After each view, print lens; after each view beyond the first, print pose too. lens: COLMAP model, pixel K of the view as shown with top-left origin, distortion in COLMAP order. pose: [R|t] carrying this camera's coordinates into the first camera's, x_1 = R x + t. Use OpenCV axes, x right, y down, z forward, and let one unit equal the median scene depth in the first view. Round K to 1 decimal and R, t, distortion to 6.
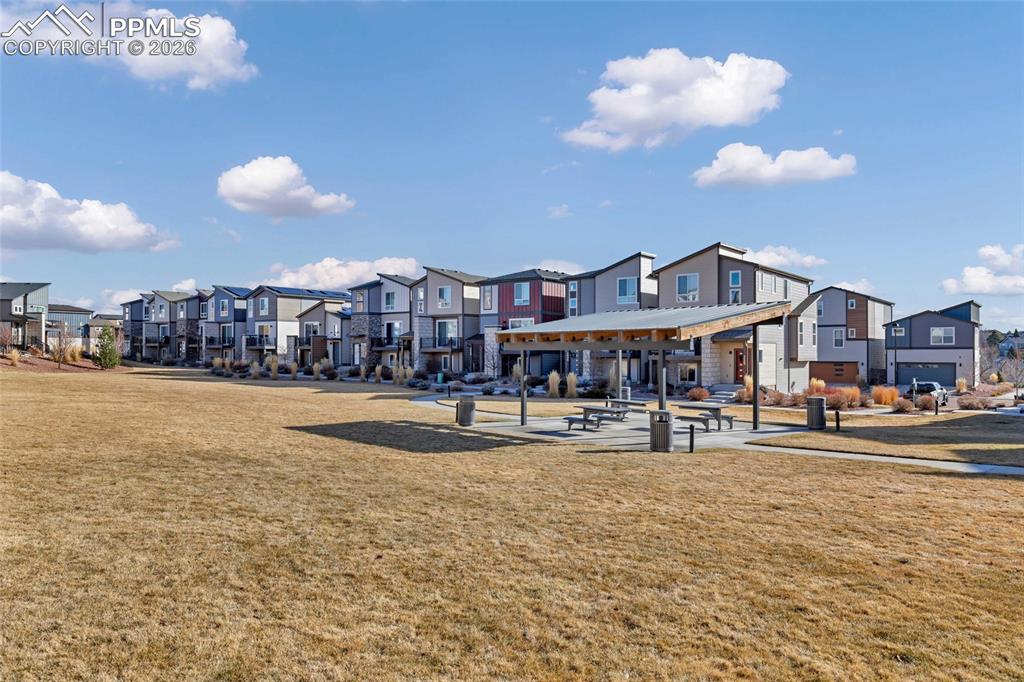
lens RADIAL K [[685.3, 0, 513.2], [0, 685.3, 340.6], [0, 0, 1]] dist [0.003650, 0.000701]
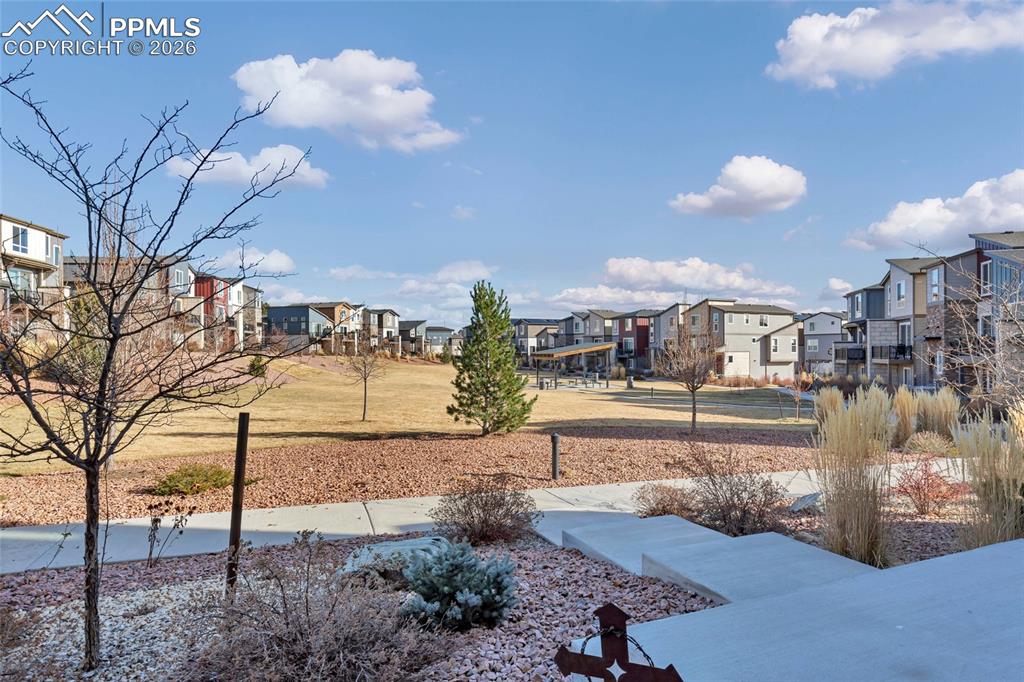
lens RADIAL K [[584.0, 0, 516.4], [0, 584.0, 341.1], [0, 0, 1]] dist [0.003437, 0.000319]
pose [[0.890063, -0.009270, -0.455743, 0.416786], [0.008755, 0.999956, -0.003242, -0.018893], [0.455753, -0.001104, 0.890105, -0.494589]]
